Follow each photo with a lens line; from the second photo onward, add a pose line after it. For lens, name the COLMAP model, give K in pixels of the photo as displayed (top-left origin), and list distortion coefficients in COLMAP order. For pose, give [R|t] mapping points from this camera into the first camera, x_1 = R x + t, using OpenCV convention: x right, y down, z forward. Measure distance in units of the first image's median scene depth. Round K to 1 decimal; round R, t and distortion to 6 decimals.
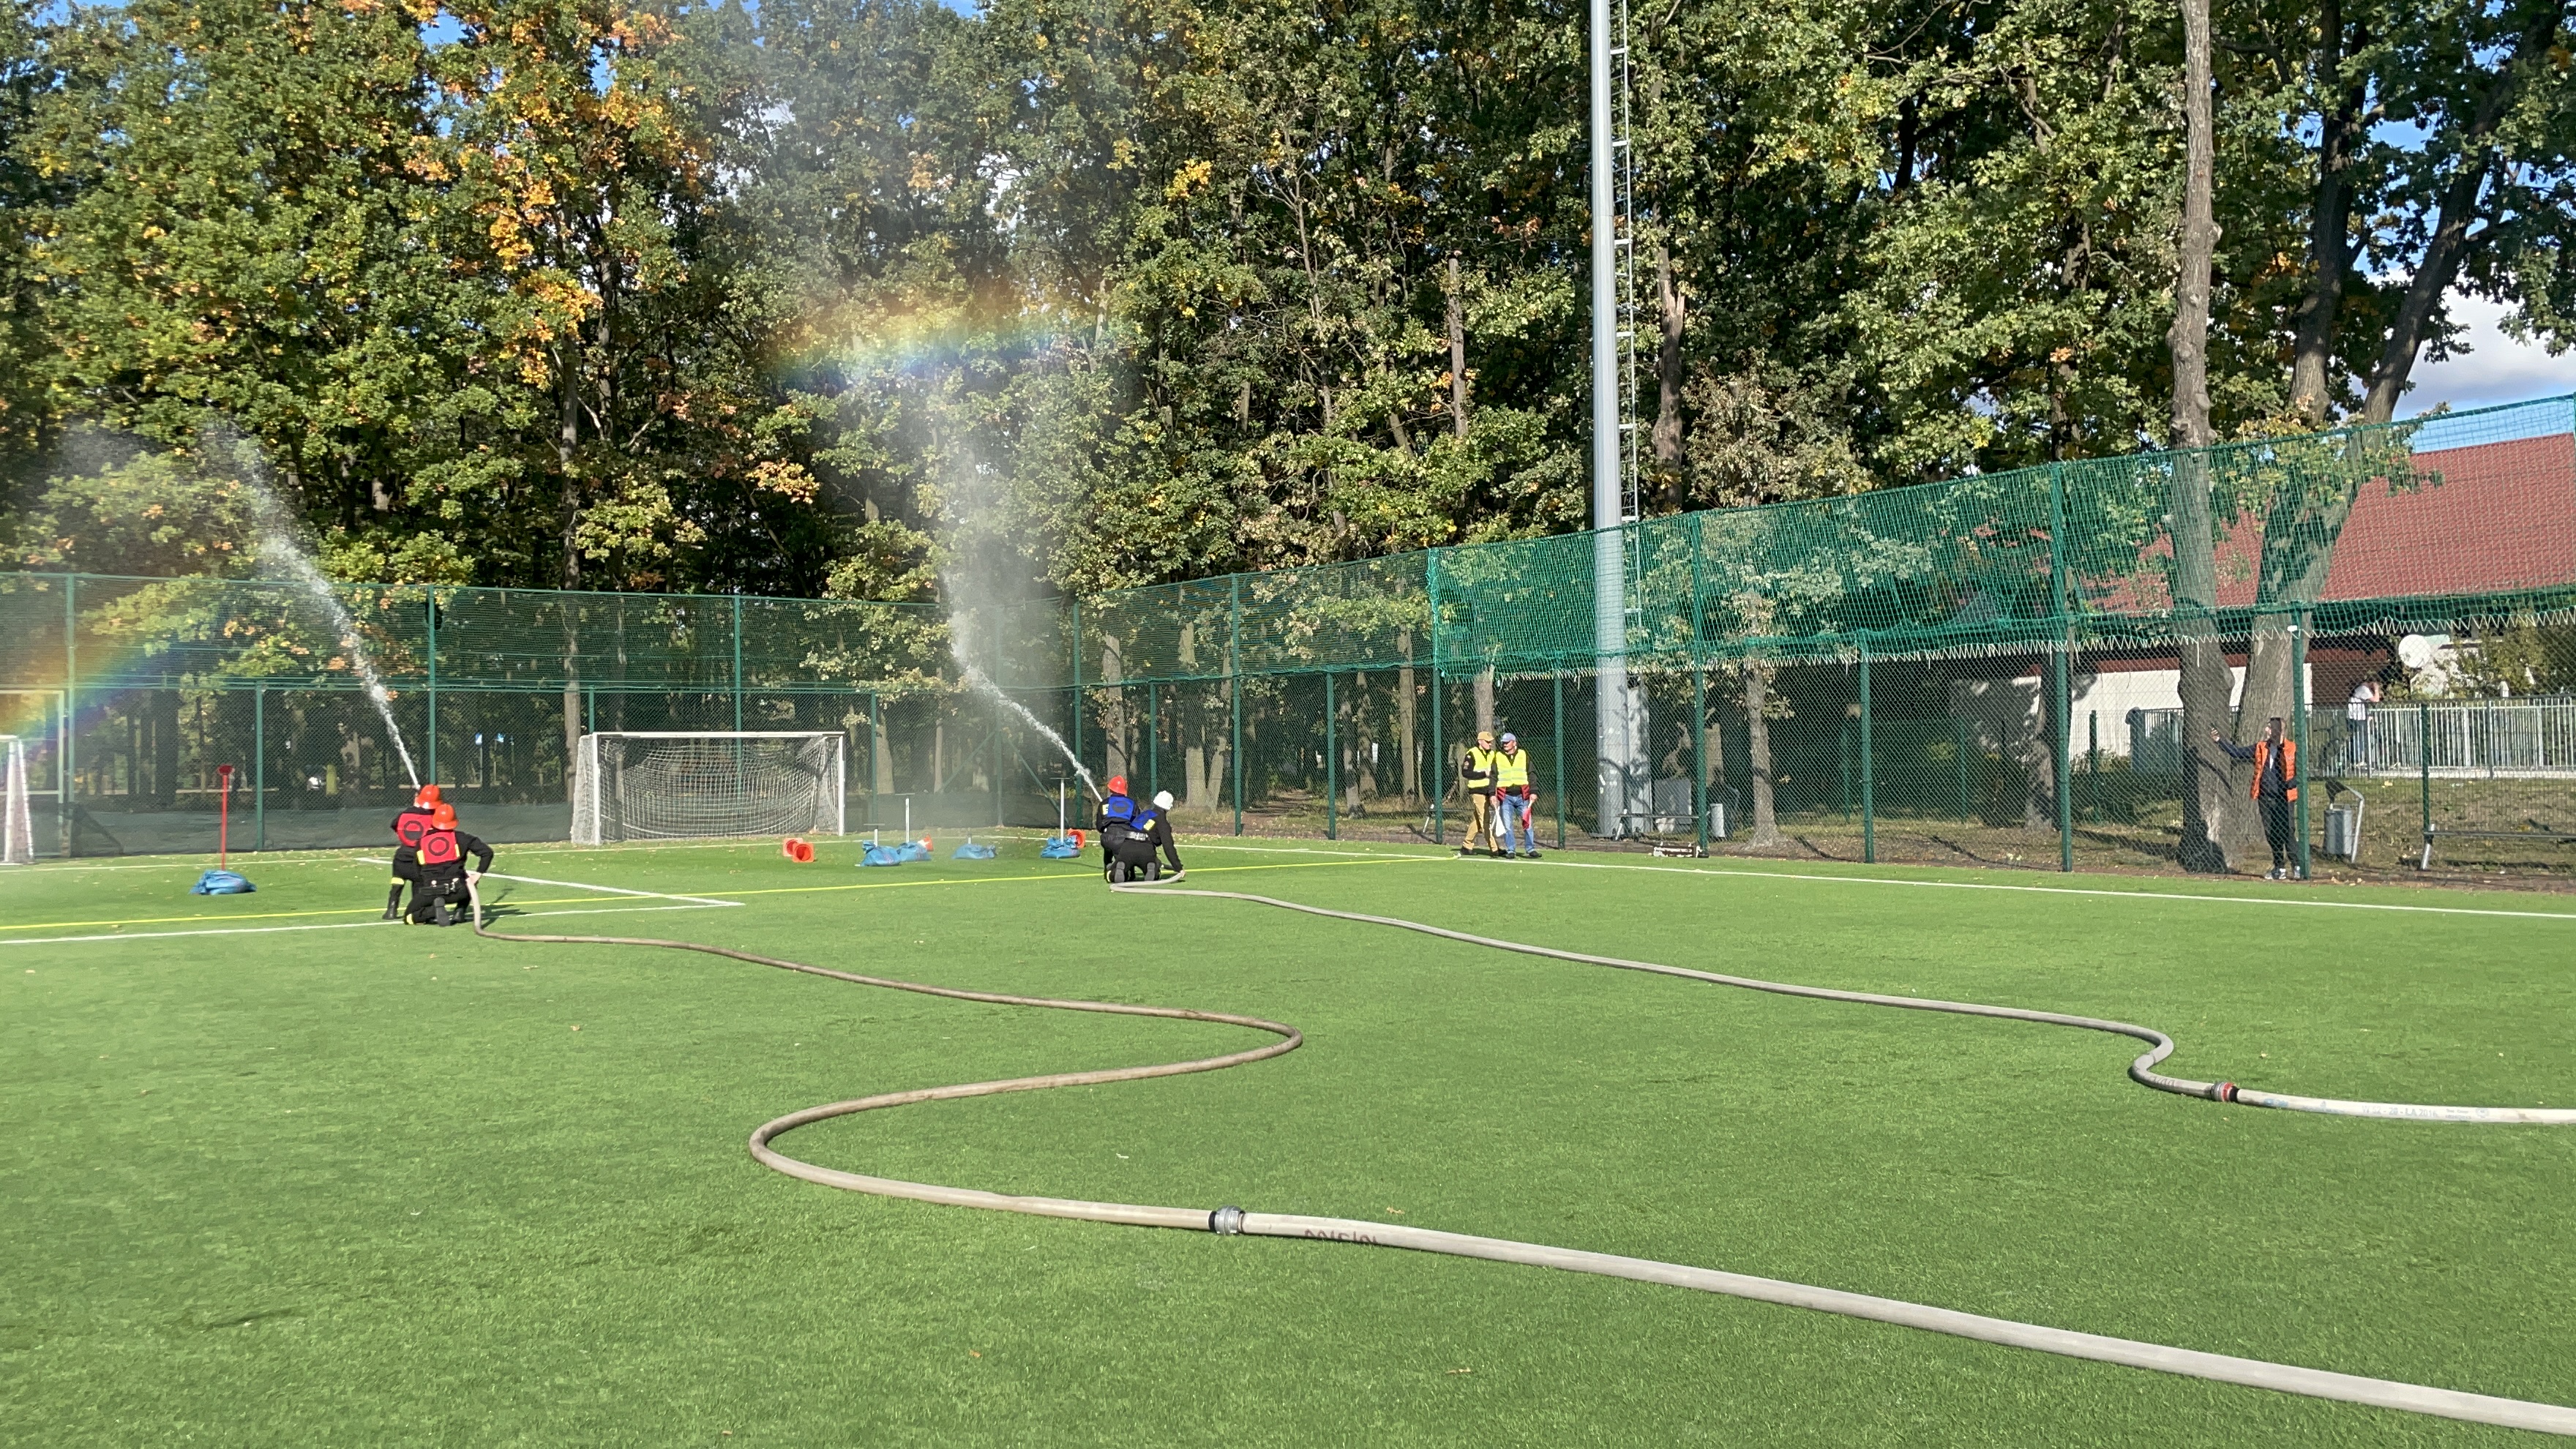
lens RADIAL K [[2377.3, 0, 1288.0], [0, 2377.3, 724.5], [0, 0, 1]] dist [0.042265, -0.003658]
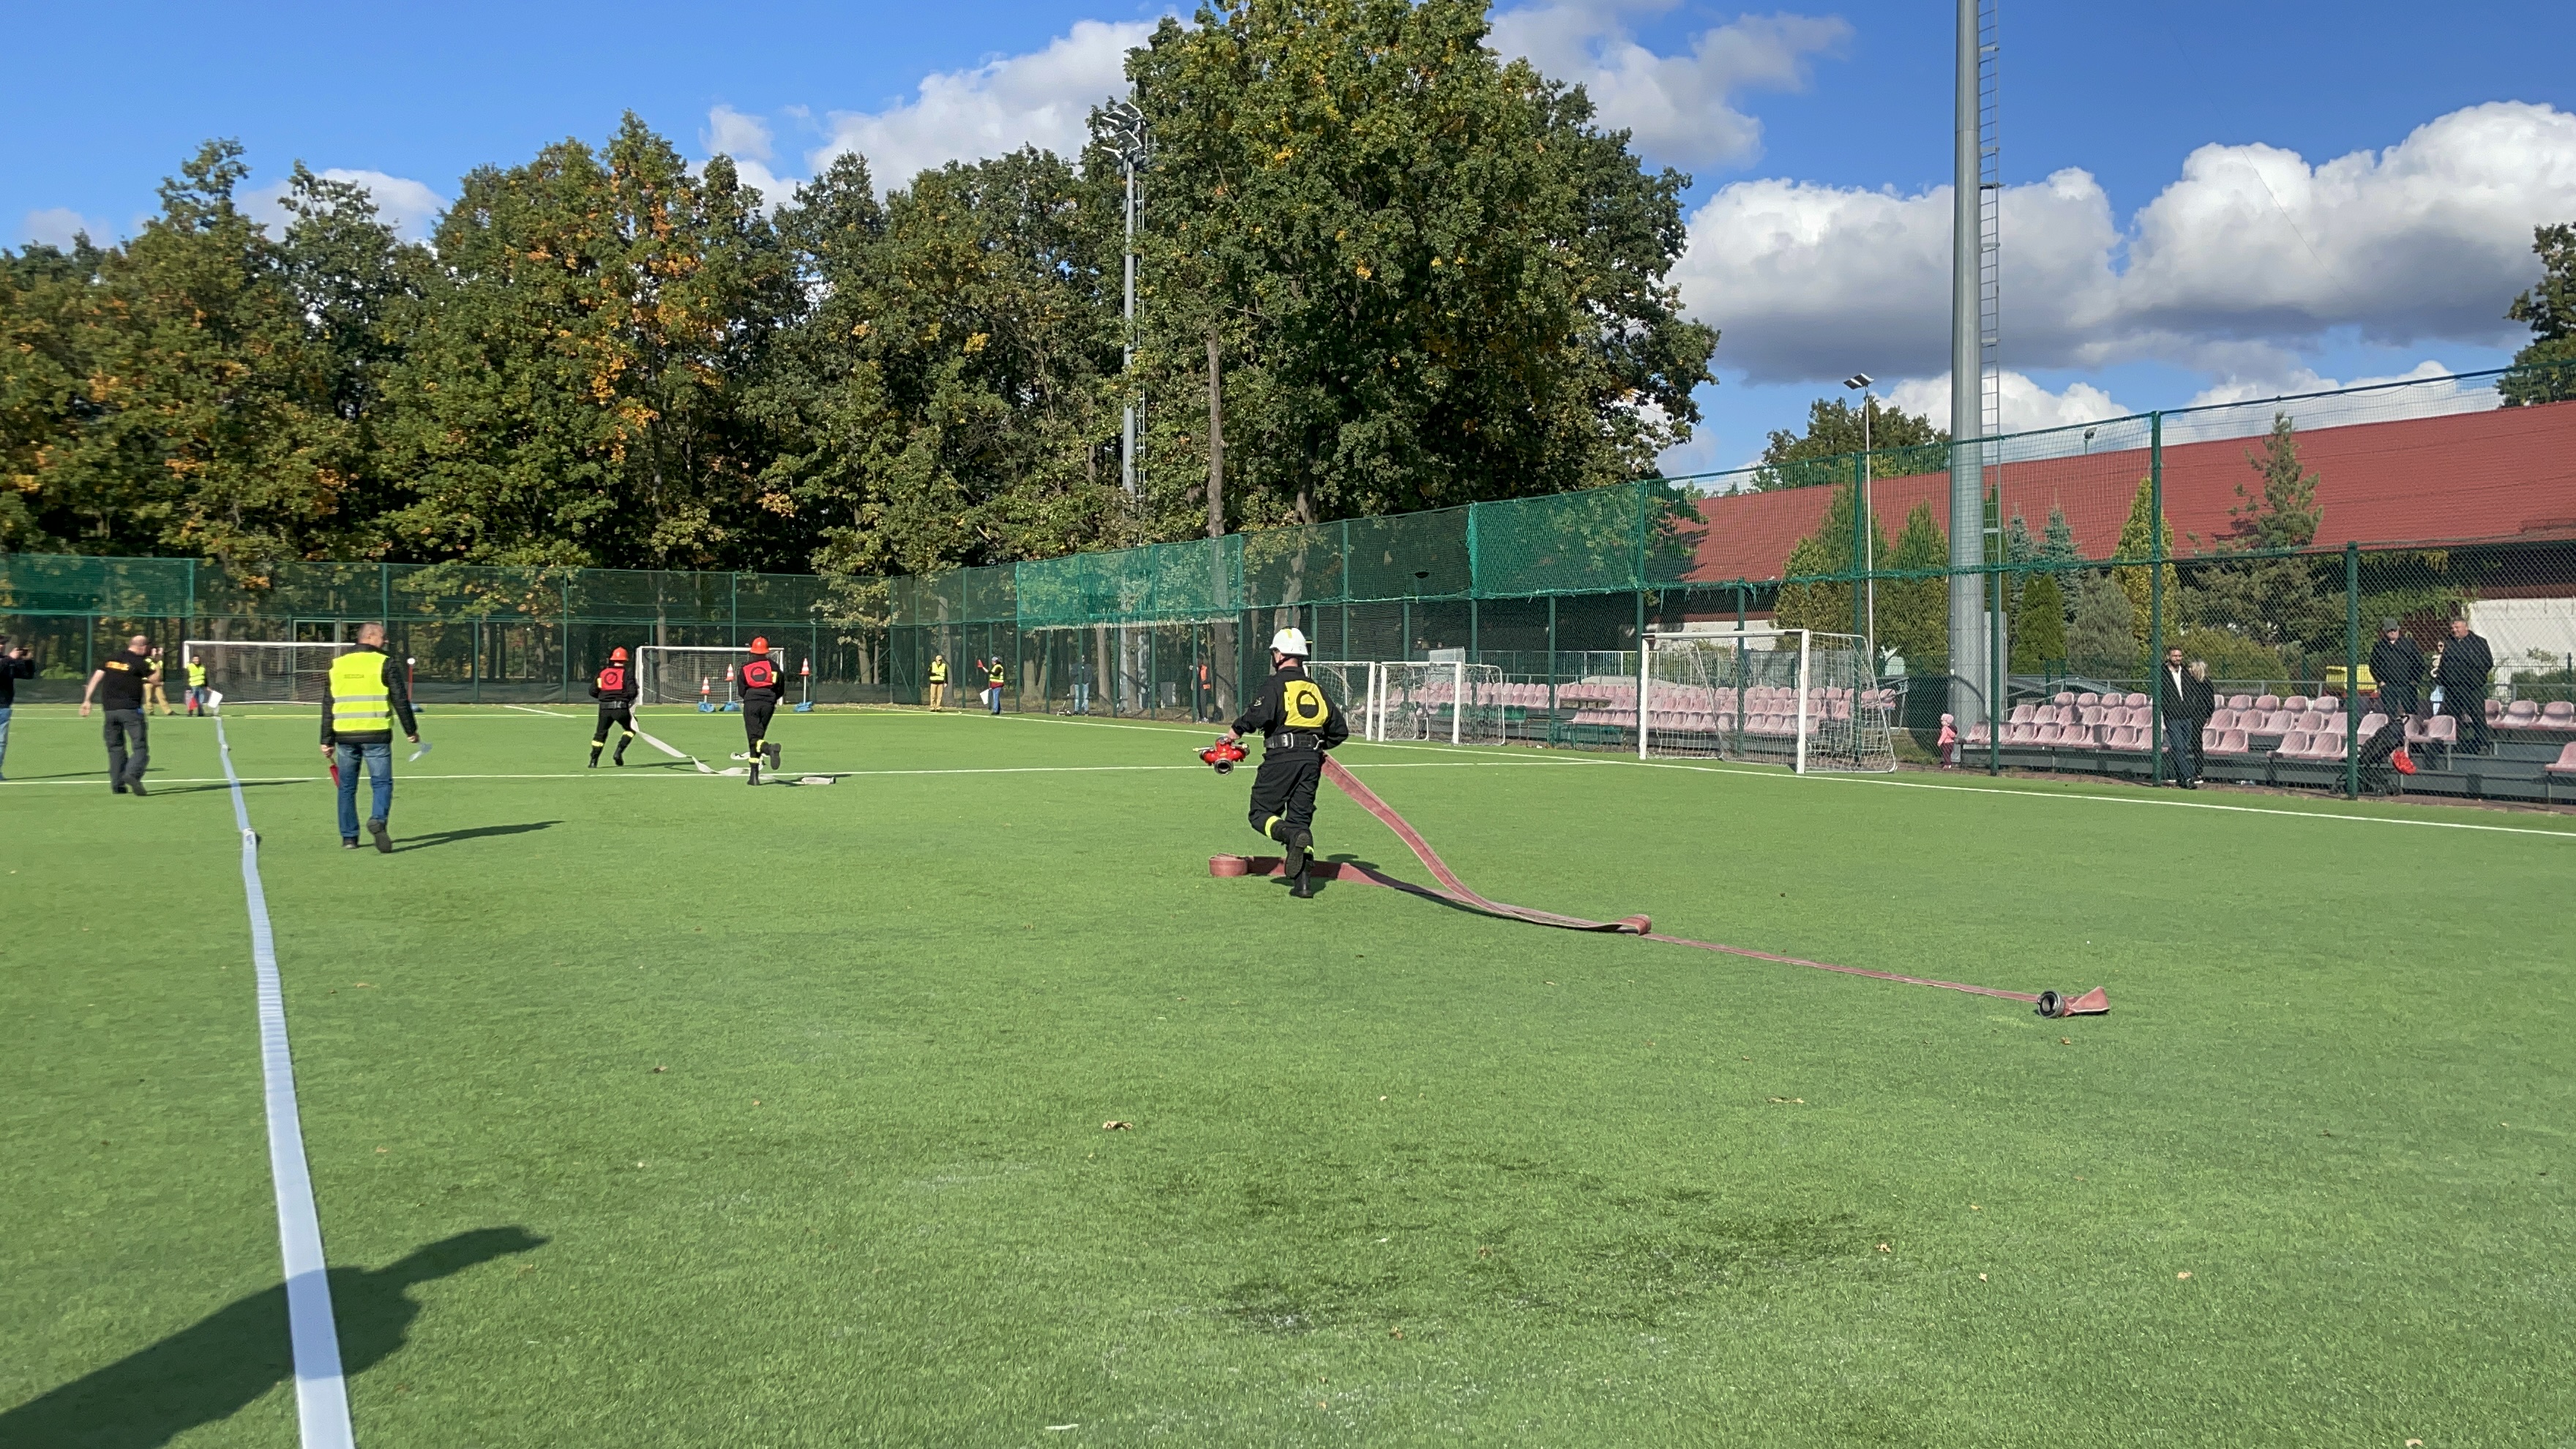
lens RADIAL K [[2377.3, 0, 1288.0], [0, 2377.3, 724.5], [0, 0, 1]] dist [0.042265, -0.003658]
pose [[0.986599, 0.023710, -0.161430, 0.521548], [-0.017710, 0.999102, 0.038503, -0.016678], [0.162198, -0.035128, 0.986133, -0.791313]]
